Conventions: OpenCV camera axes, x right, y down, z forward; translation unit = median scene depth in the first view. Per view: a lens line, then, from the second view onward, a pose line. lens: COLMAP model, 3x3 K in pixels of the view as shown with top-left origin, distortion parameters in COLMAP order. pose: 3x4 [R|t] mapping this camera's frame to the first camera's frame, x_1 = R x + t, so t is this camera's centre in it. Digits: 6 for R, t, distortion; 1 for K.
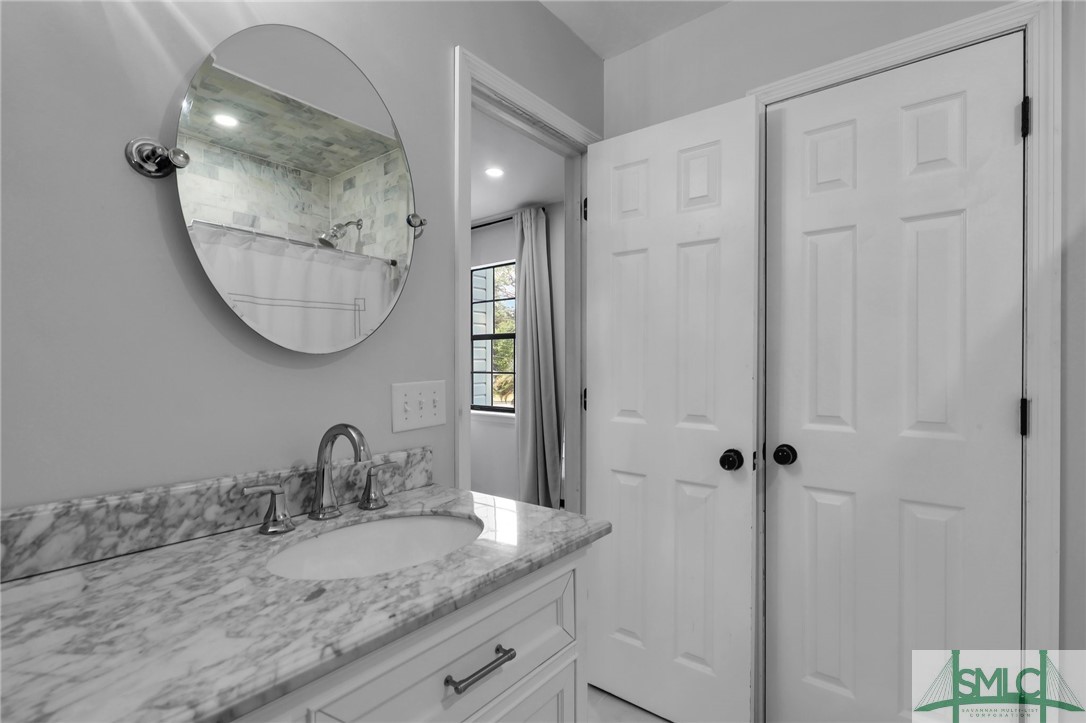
lens RADIAL K [[499.3, 0, 547.4], [0, 499.3, 369.7], [0, 0, 1]] dist [-0.003994, -0.000257]
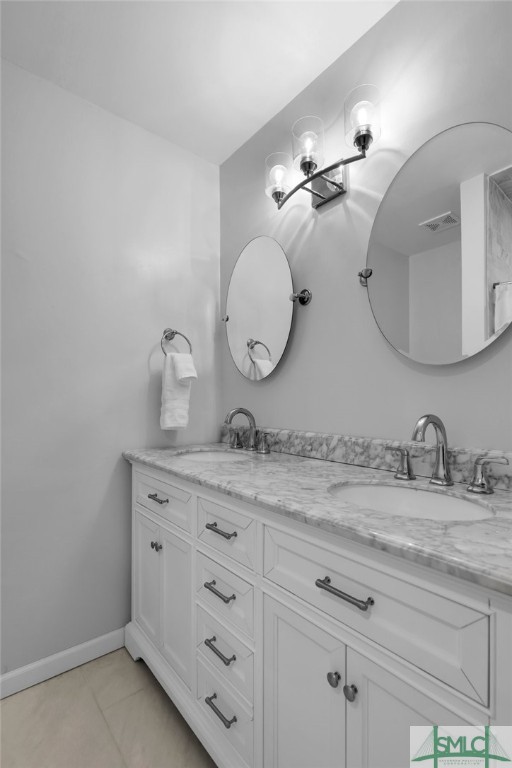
lens RADIAL K [[352.5, 0, 256.4], [0, 352.5, 395.6], [0, 0, 1]] dist [0.000896, -0.000161]
pose [[-0.201798, -0.007558, -0.979398, 0.801949], [-0.002305, 0.999971, -0.007242, 0.081655], [0.979424, 0.000796, -0.201810, 0.929212]]
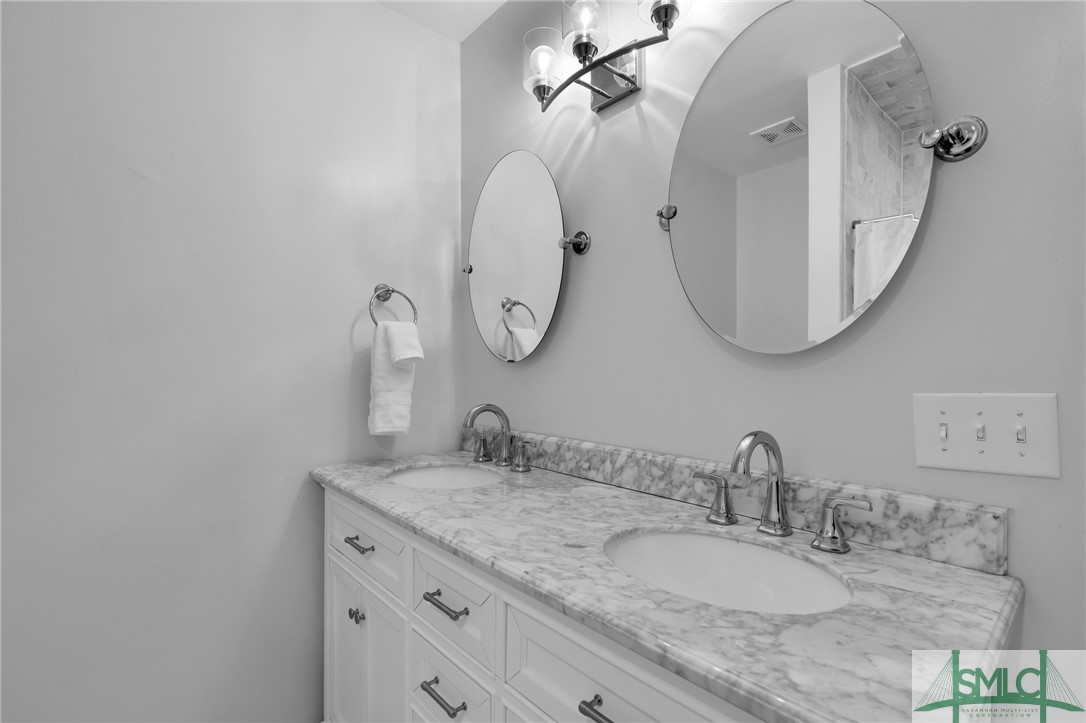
lens RADIAL K [[491.5, 0, 547.5], [0, 491.5, 367.1], [0, 0, 1]] dist [-0.000430, 0.000159]
pose [[-0.164343, 0.000842, -0.986403, 0.684703], [-0.005283, 0.999985, 0.001733, -0.010719], [0.986389, 0.005496, -0.164336, 0.976971]]
